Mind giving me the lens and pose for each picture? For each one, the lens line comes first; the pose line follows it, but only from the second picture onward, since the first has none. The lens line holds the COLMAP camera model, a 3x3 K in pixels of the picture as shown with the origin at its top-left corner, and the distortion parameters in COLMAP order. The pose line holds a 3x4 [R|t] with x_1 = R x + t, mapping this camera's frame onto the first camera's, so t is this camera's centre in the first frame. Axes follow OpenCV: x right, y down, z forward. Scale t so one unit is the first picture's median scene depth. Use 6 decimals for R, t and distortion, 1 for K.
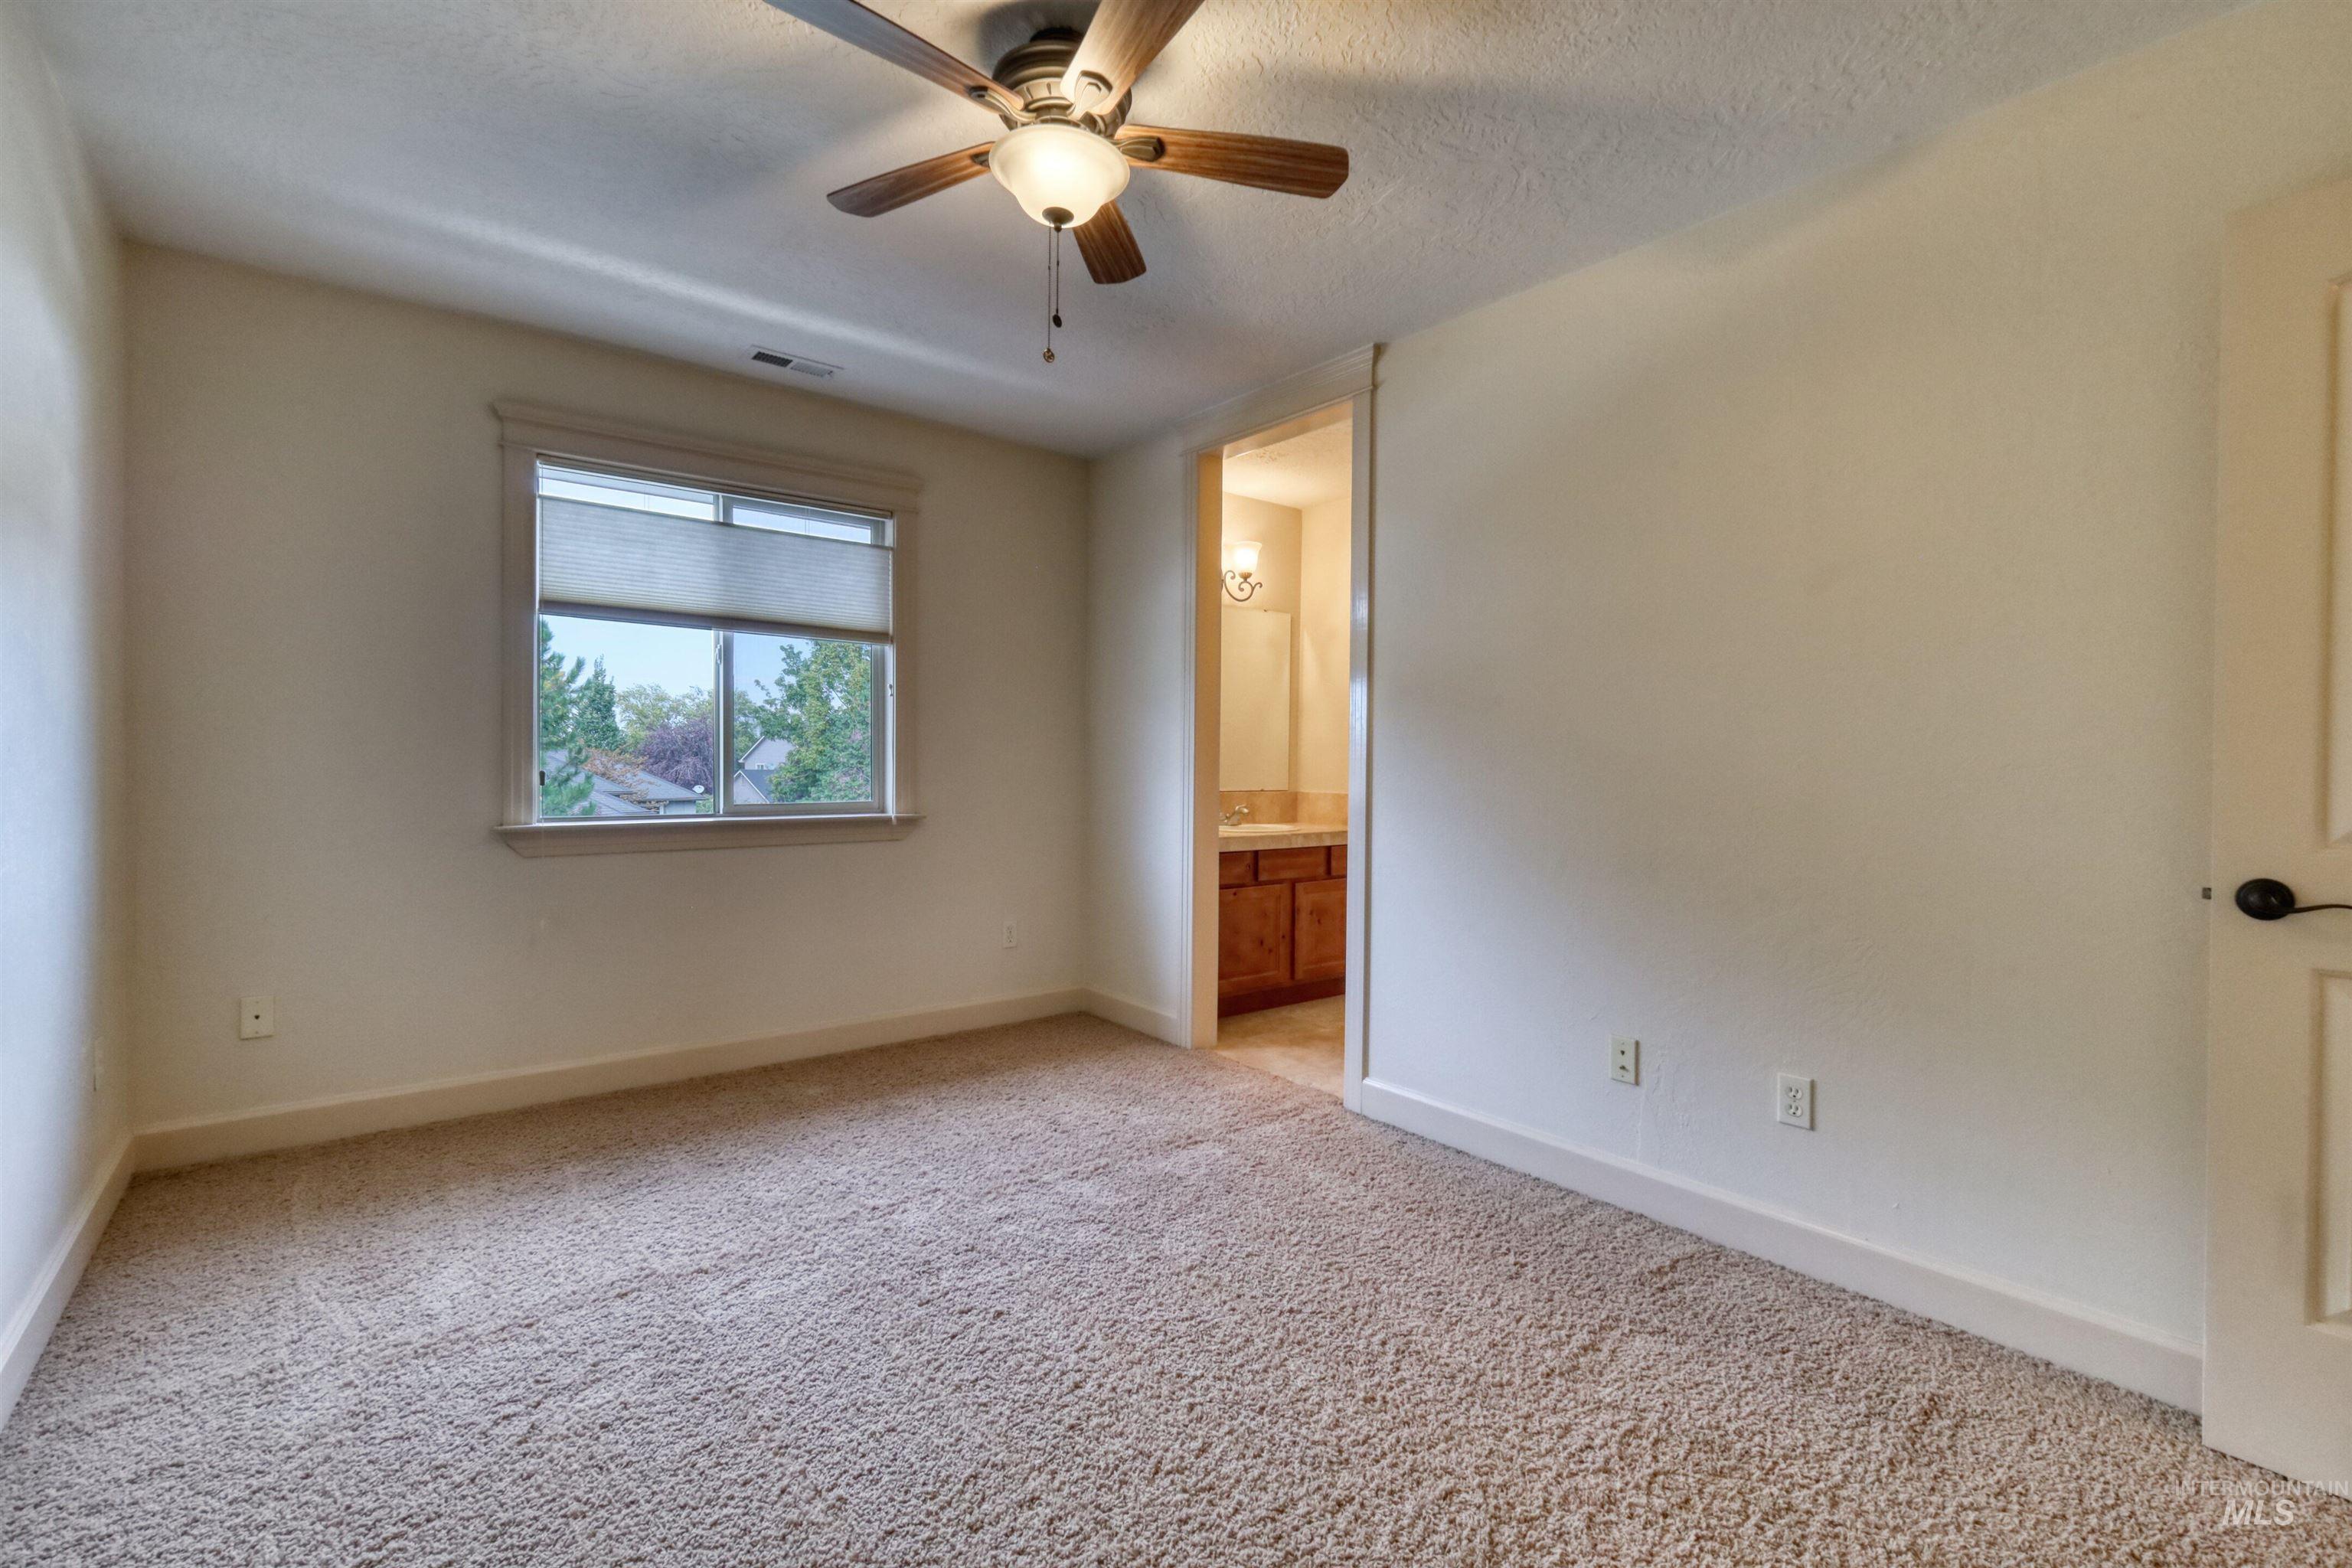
lens RADIAL K [[1018.6, 0, 1176.4], [0, 1018.6, 777.2], [0, 0, 1]] dist [0.002824, -0.000128]
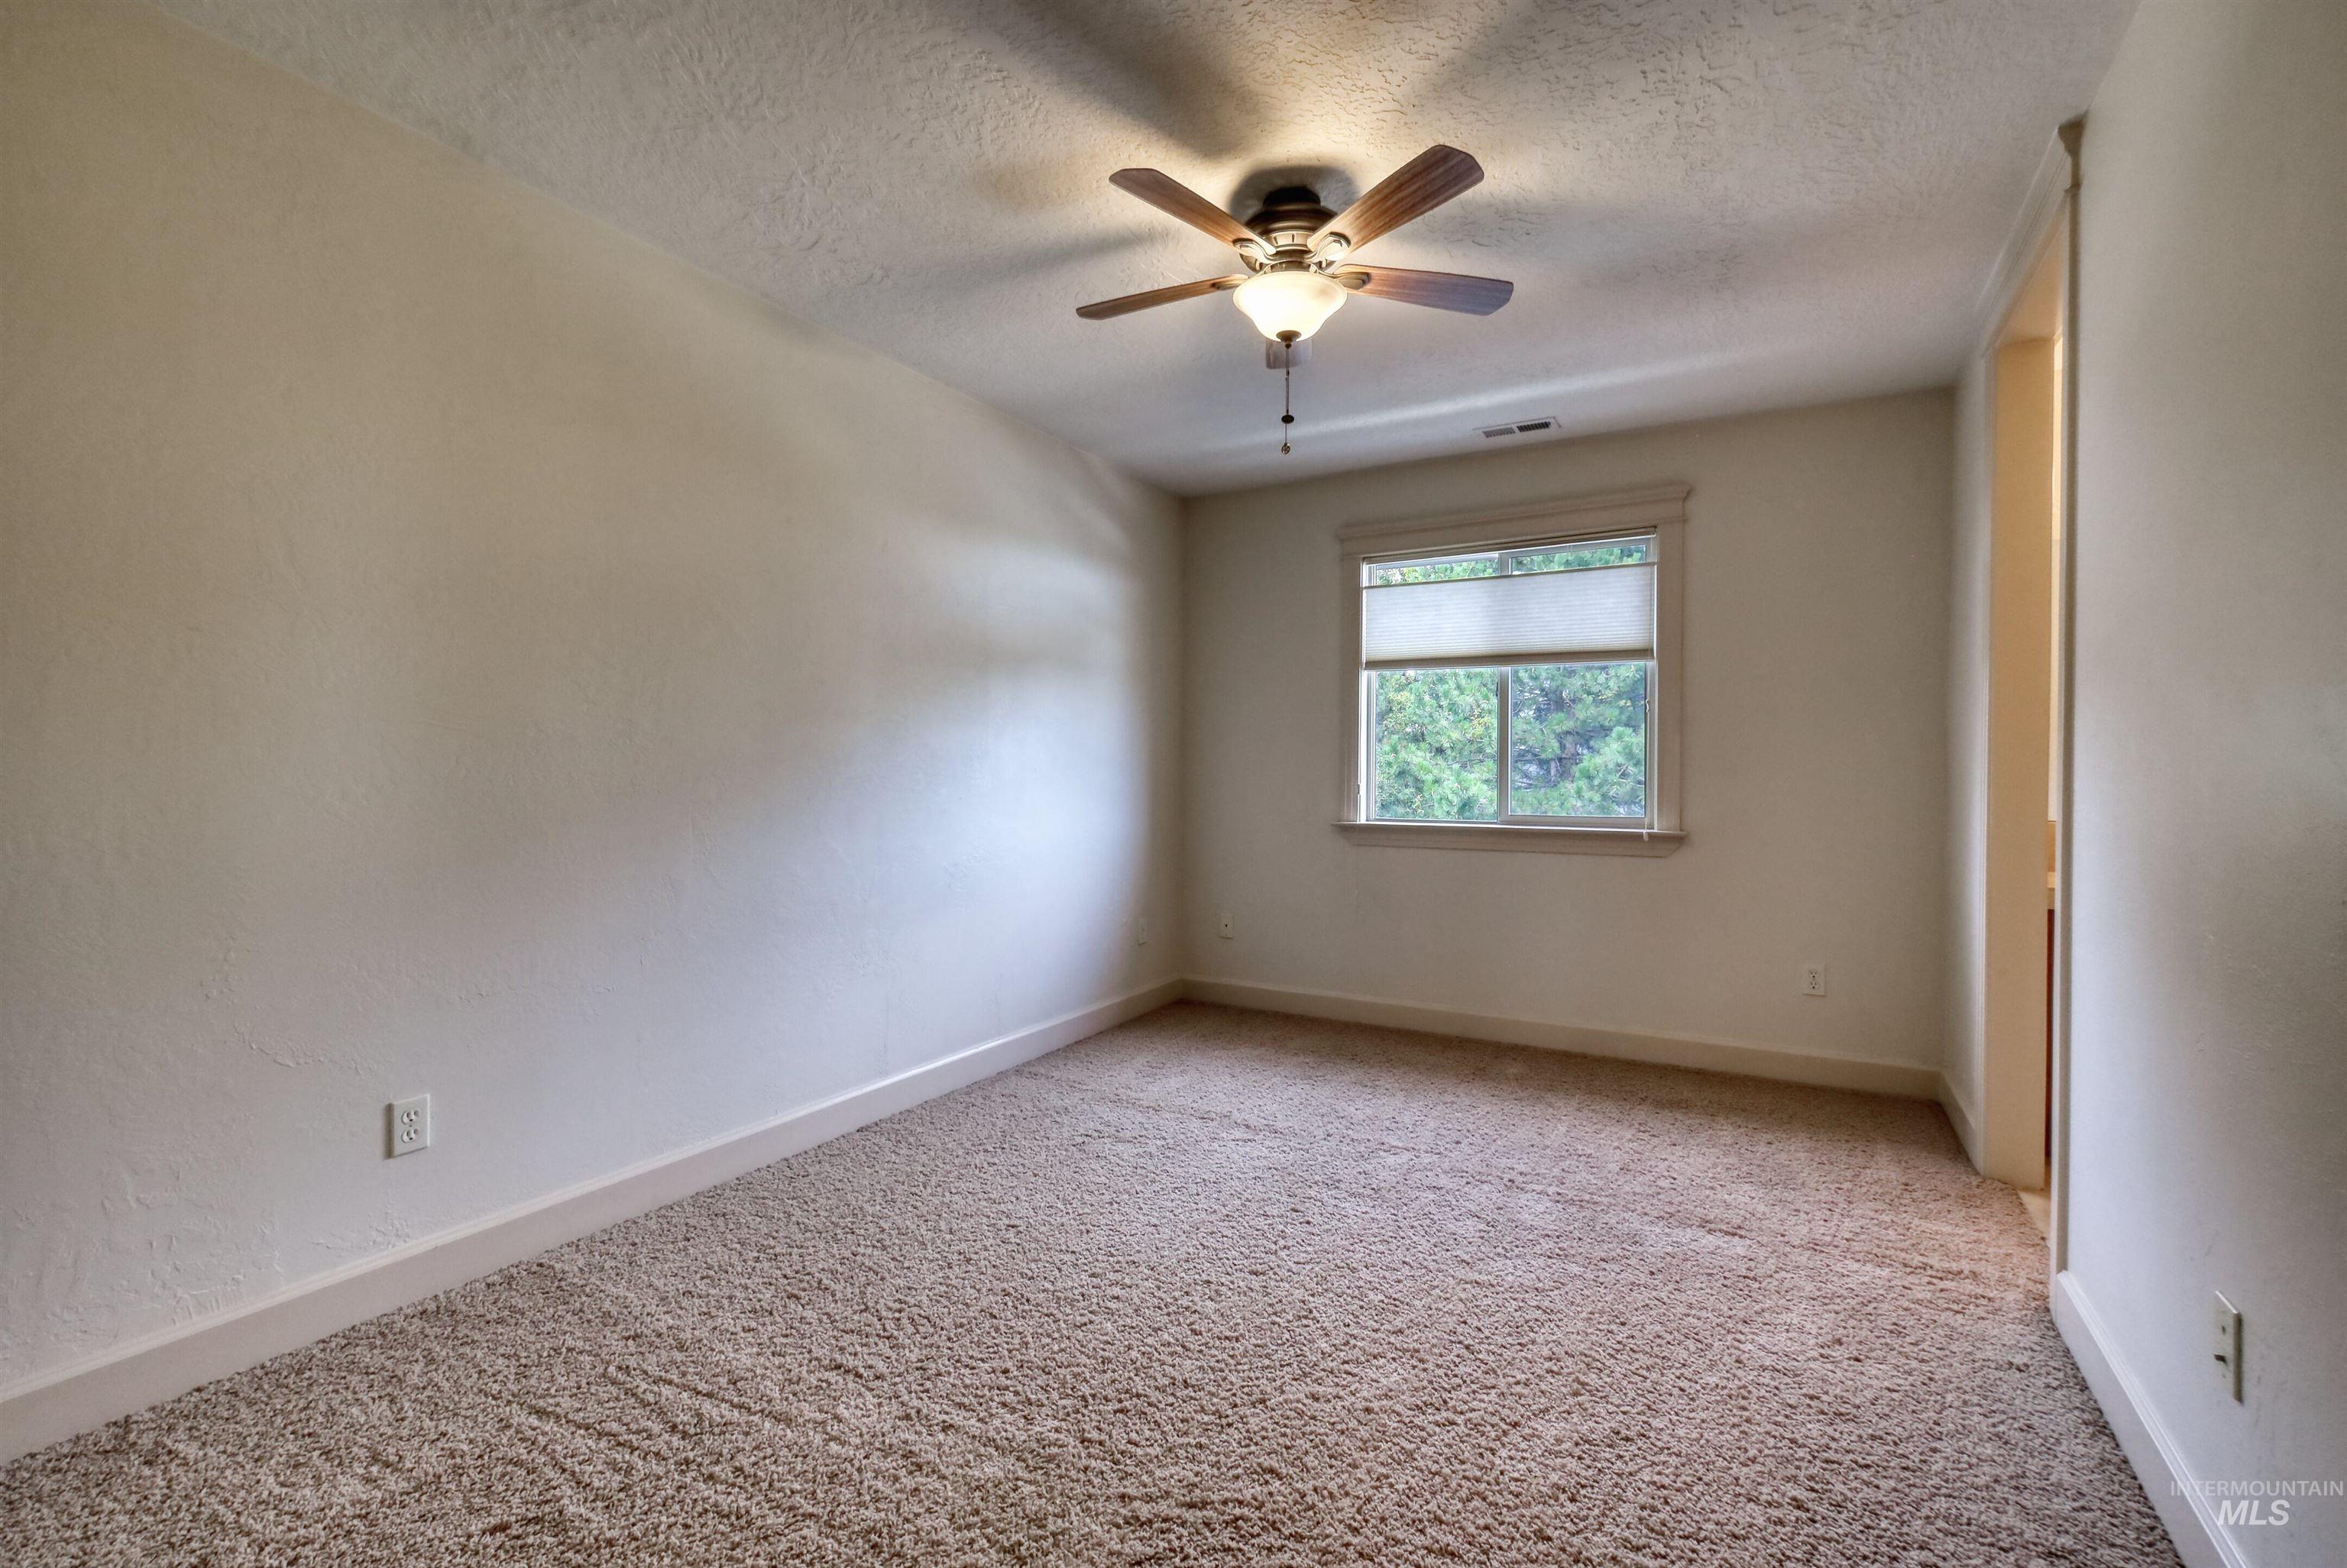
lens RADIAL K [[1016.3, 0, 1173.9], [0, 1016.3, 777.2], [0, 0, 1]] dist [0.002824, -0.000128]
pose [[0.373785, -0.002142, -0.927513, 0.580838], [-0.018053, 0.999791, -0.009584, 0.002783], [0.927340, 0.020327, 0.373668, 0.245044]]
